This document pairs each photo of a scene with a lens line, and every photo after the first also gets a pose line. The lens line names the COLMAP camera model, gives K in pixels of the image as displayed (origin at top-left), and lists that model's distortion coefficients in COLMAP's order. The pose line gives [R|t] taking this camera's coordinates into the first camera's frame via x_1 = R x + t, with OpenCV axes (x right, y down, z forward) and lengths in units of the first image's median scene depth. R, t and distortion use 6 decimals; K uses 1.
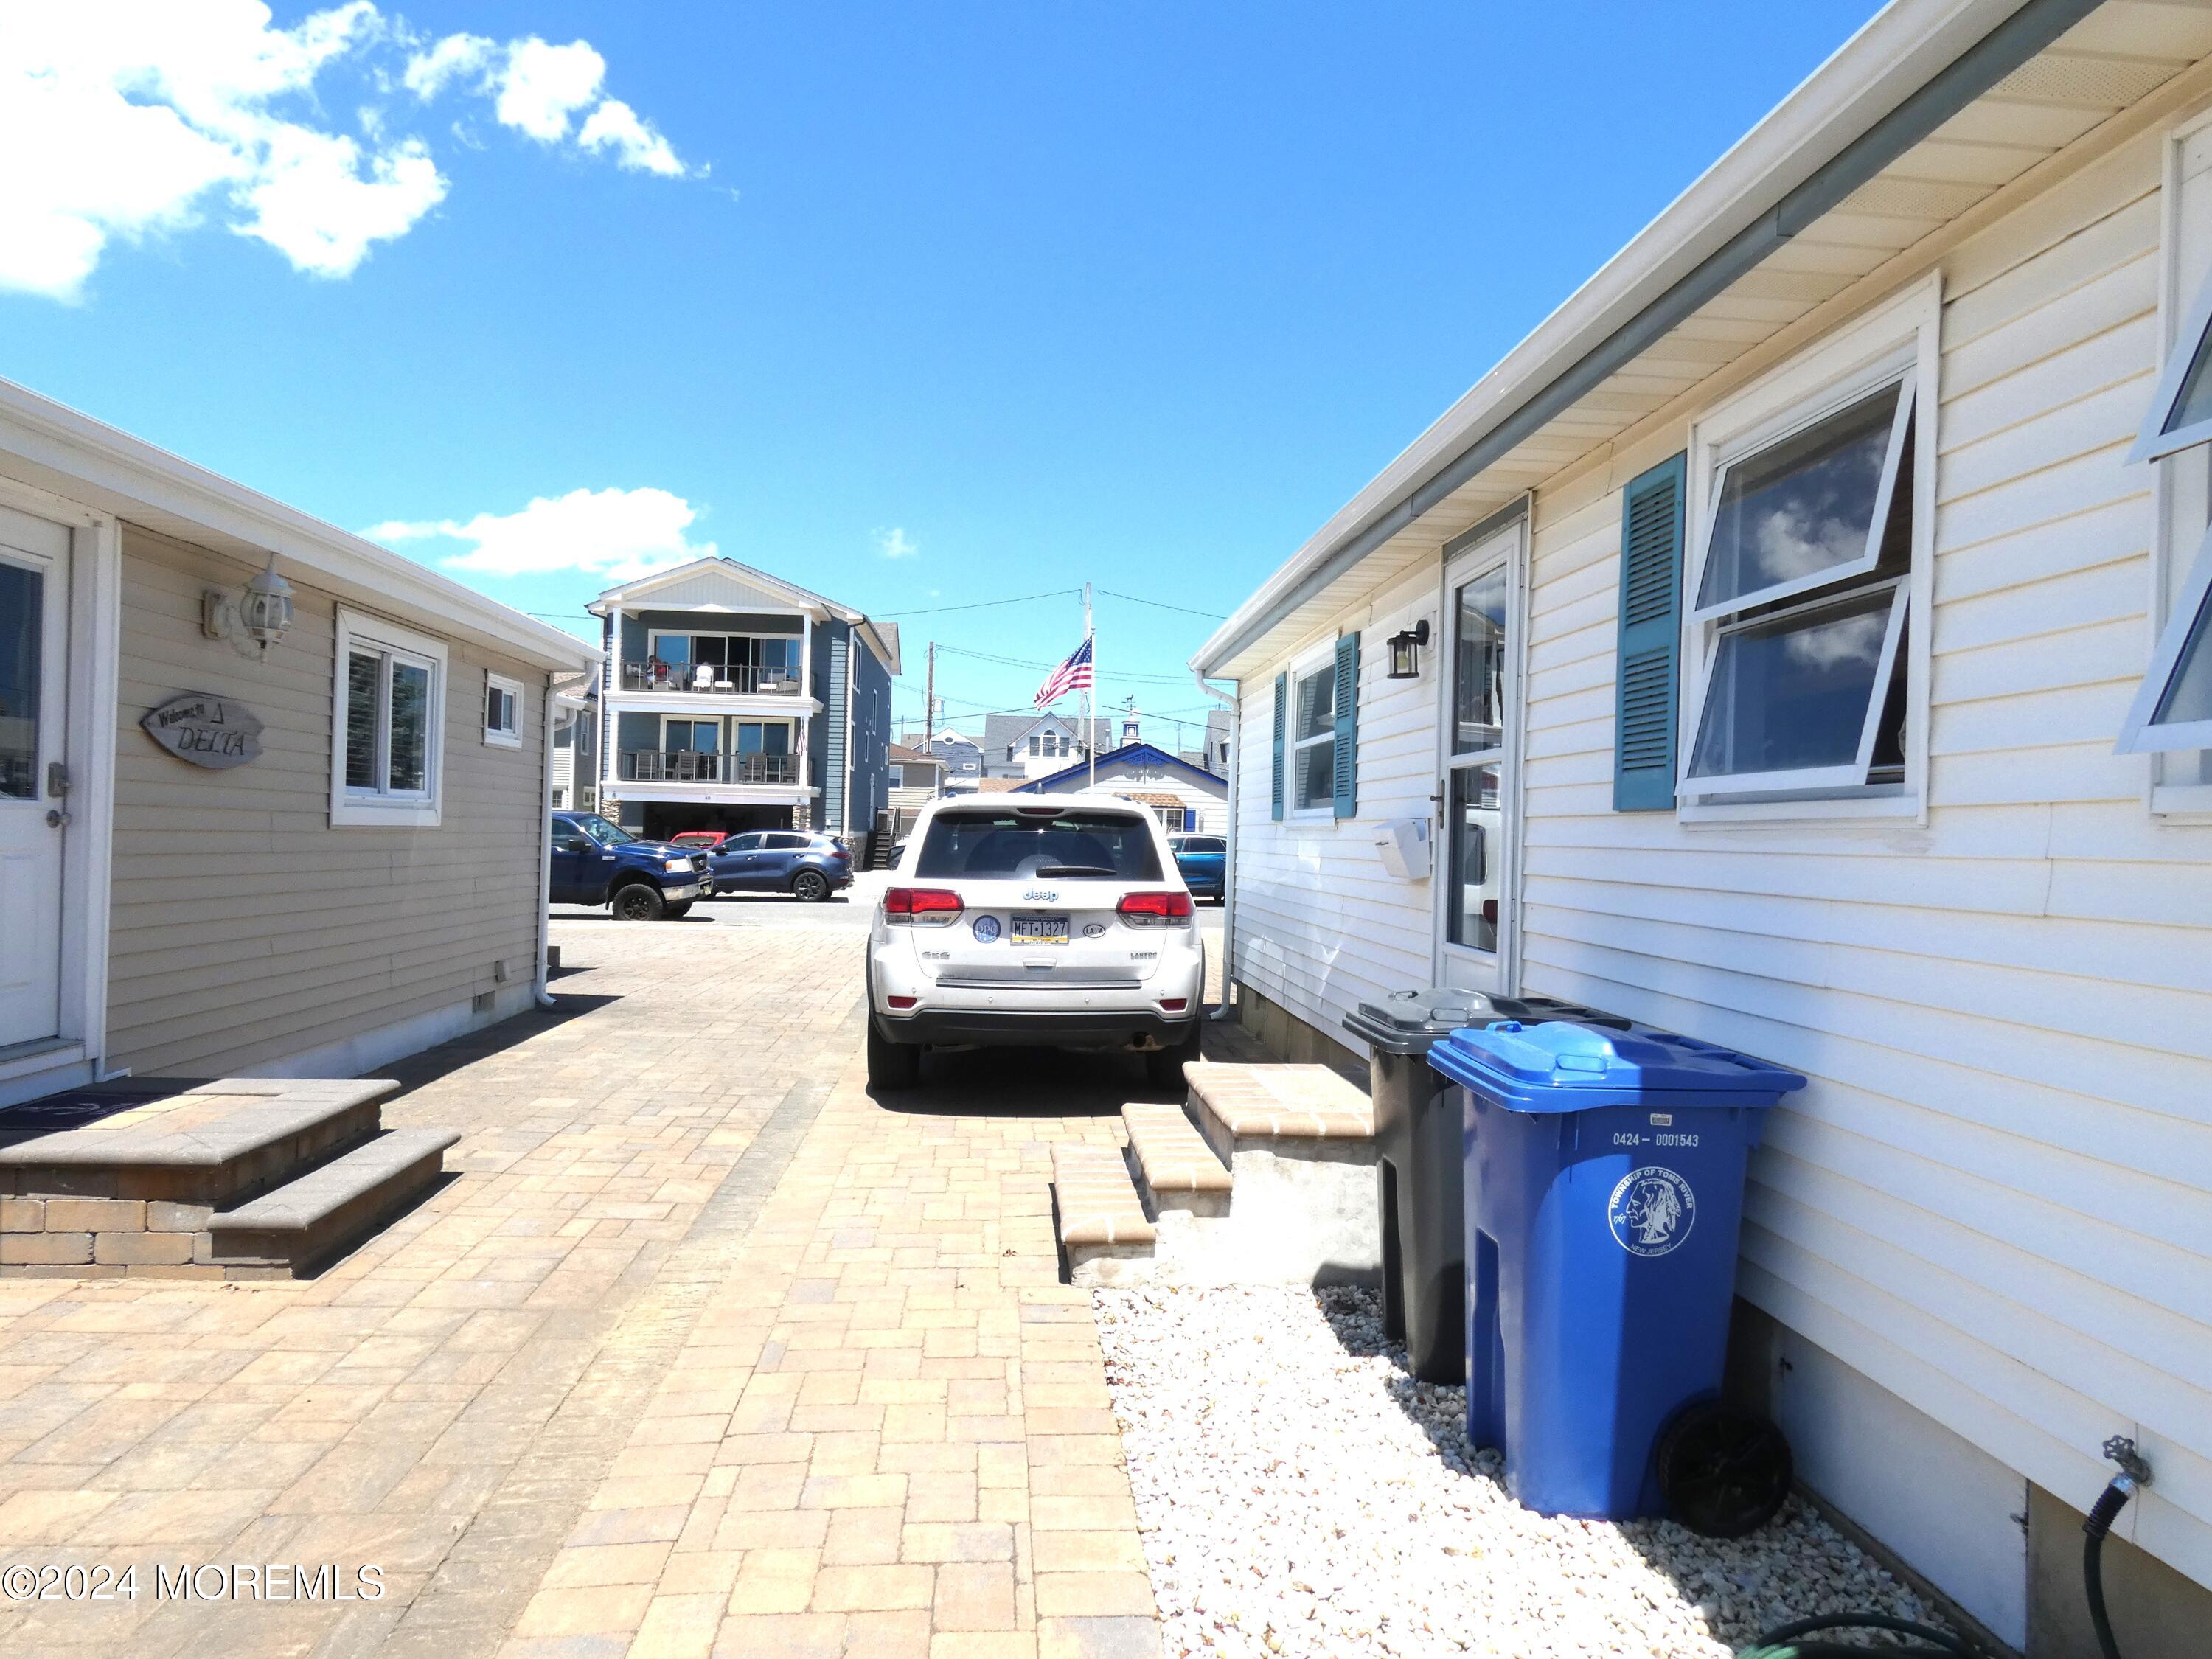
lens RADIAL K [[1330.9, 0, 1106.0], [0, 1330.9, 829.5], [0, 0, 1]] dist [-0.004499, 0.001412]
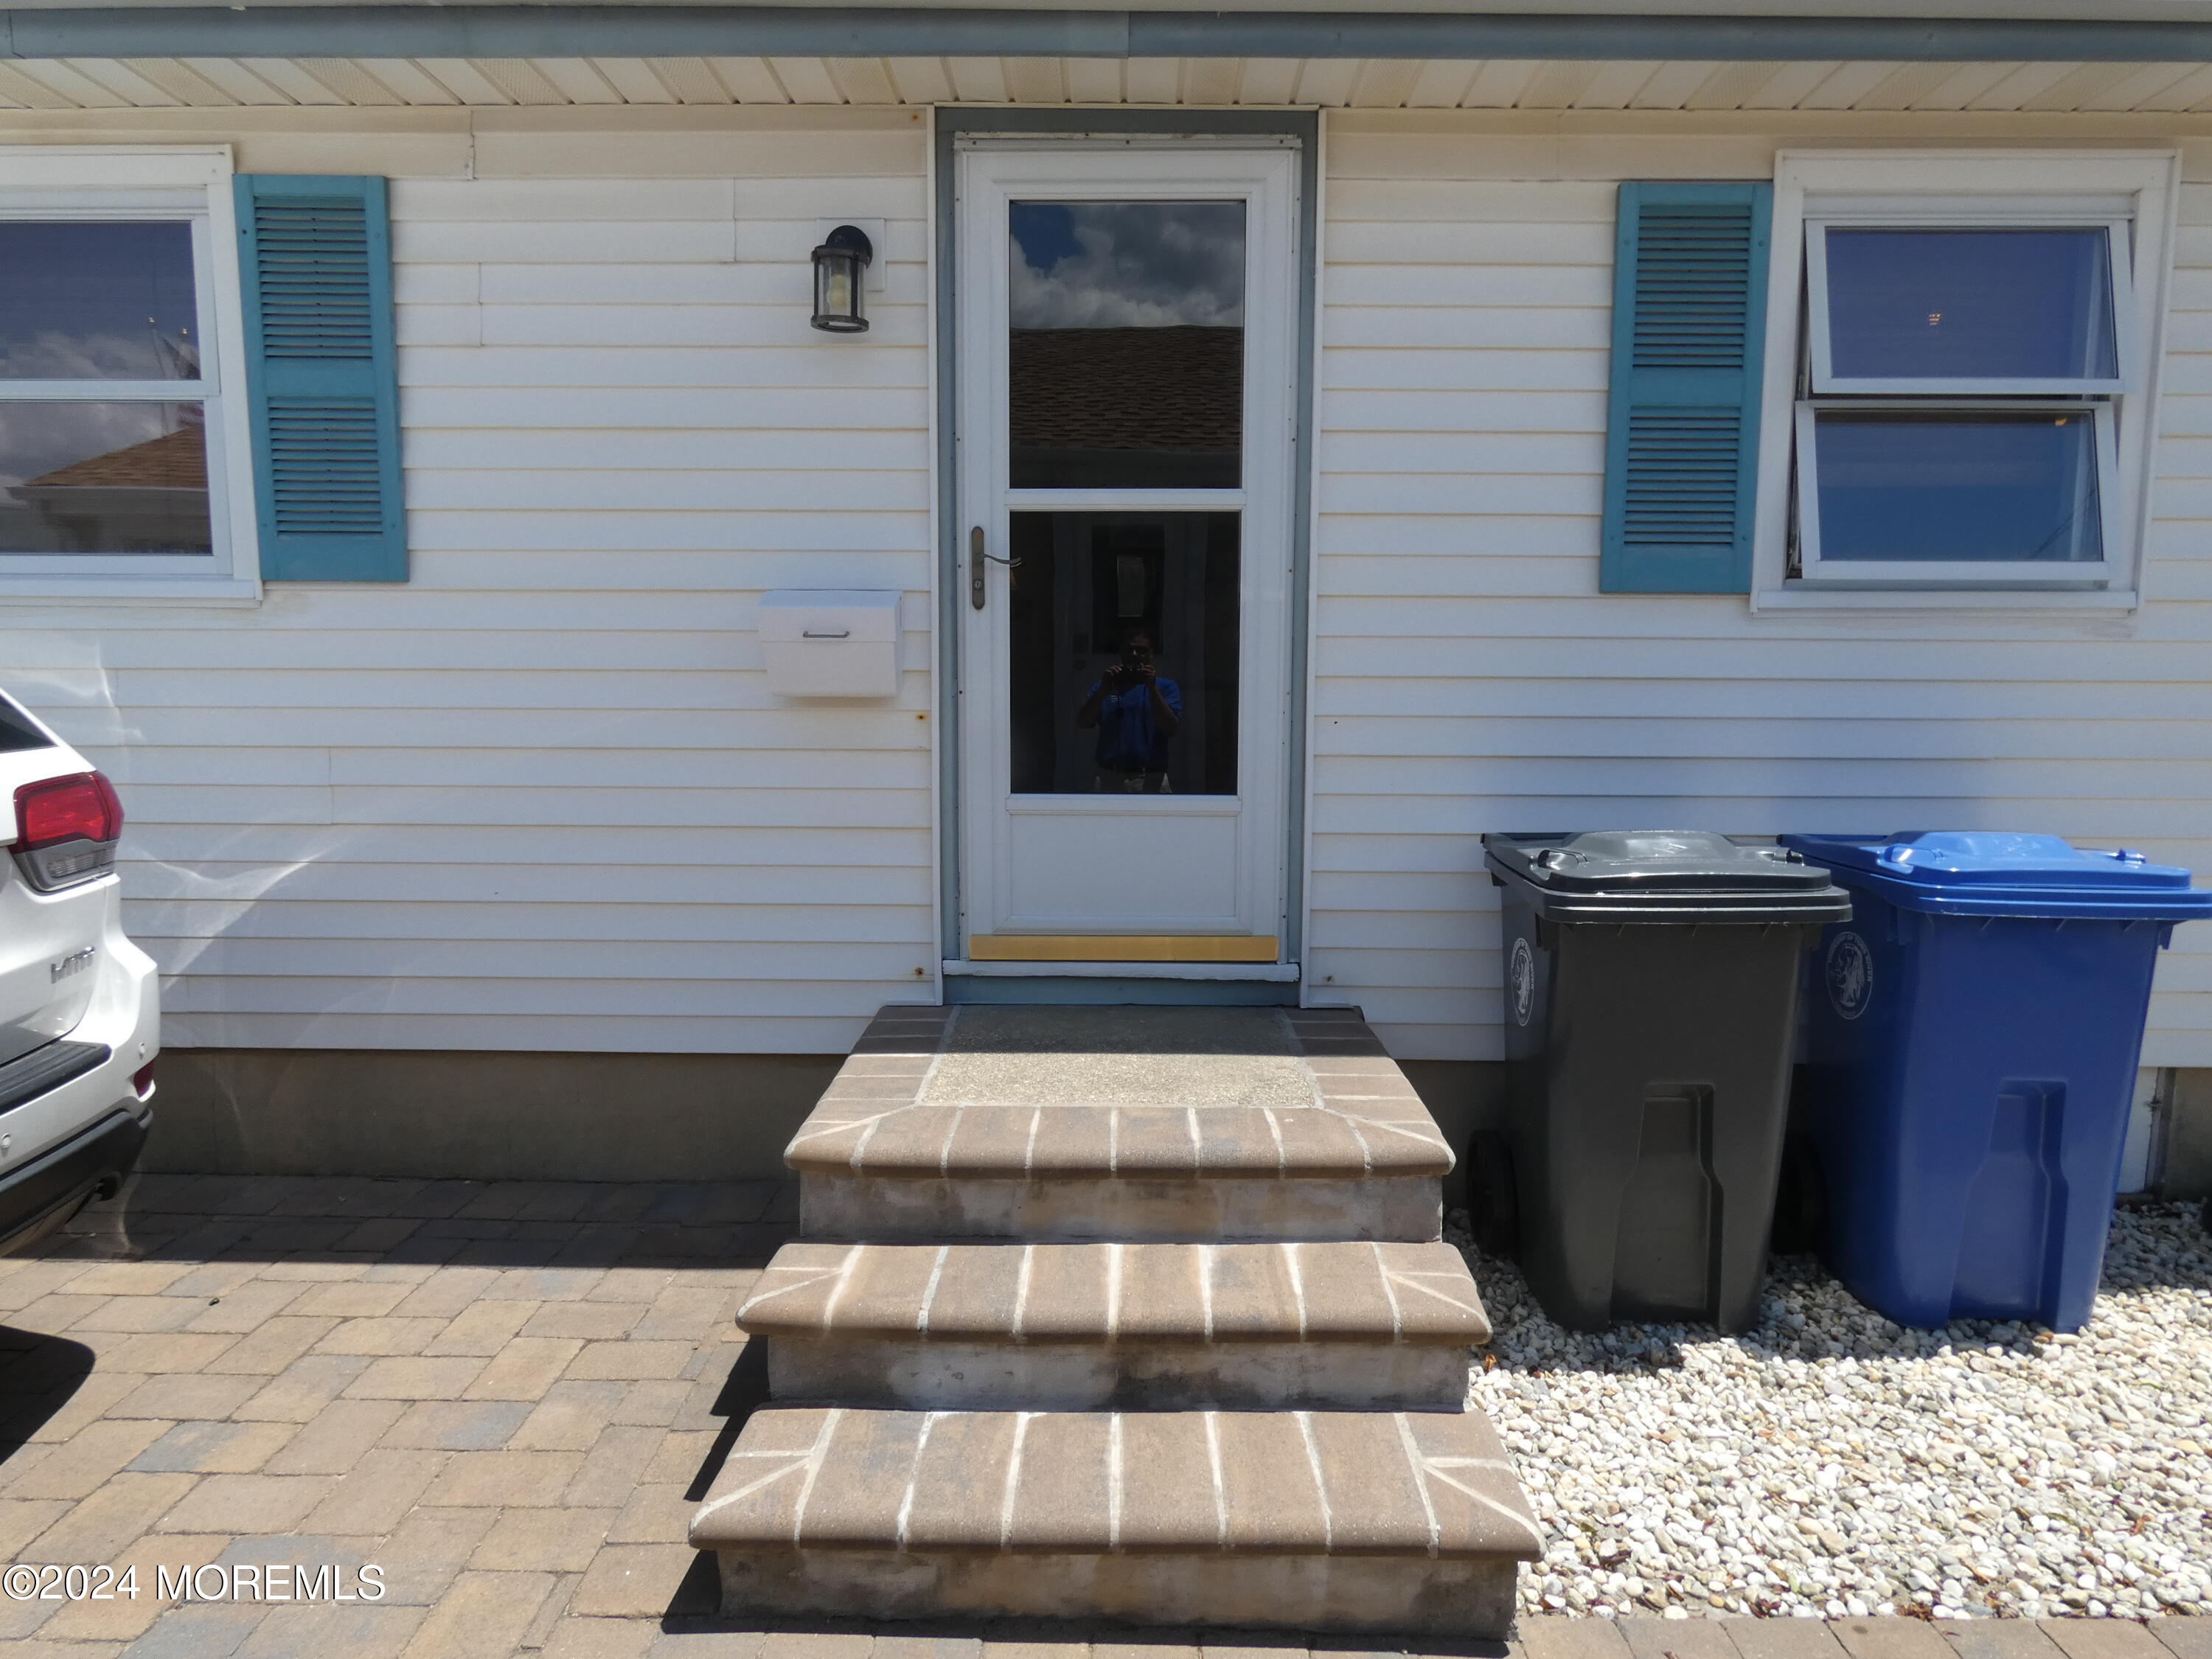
lens RADIAL K [[1330.9, 0, 1106.0], [0, 1330.9, 829.5], [0, 0, 1]] dist [-0.004499, 0.001412]
pose [[0.097841, -0.135565, 0.985926, -0.487141], [-0.004368, 0.990611, 0.136642, 0.020348], [-0.995192, -0.017676, 0.096330, 1.221748]]
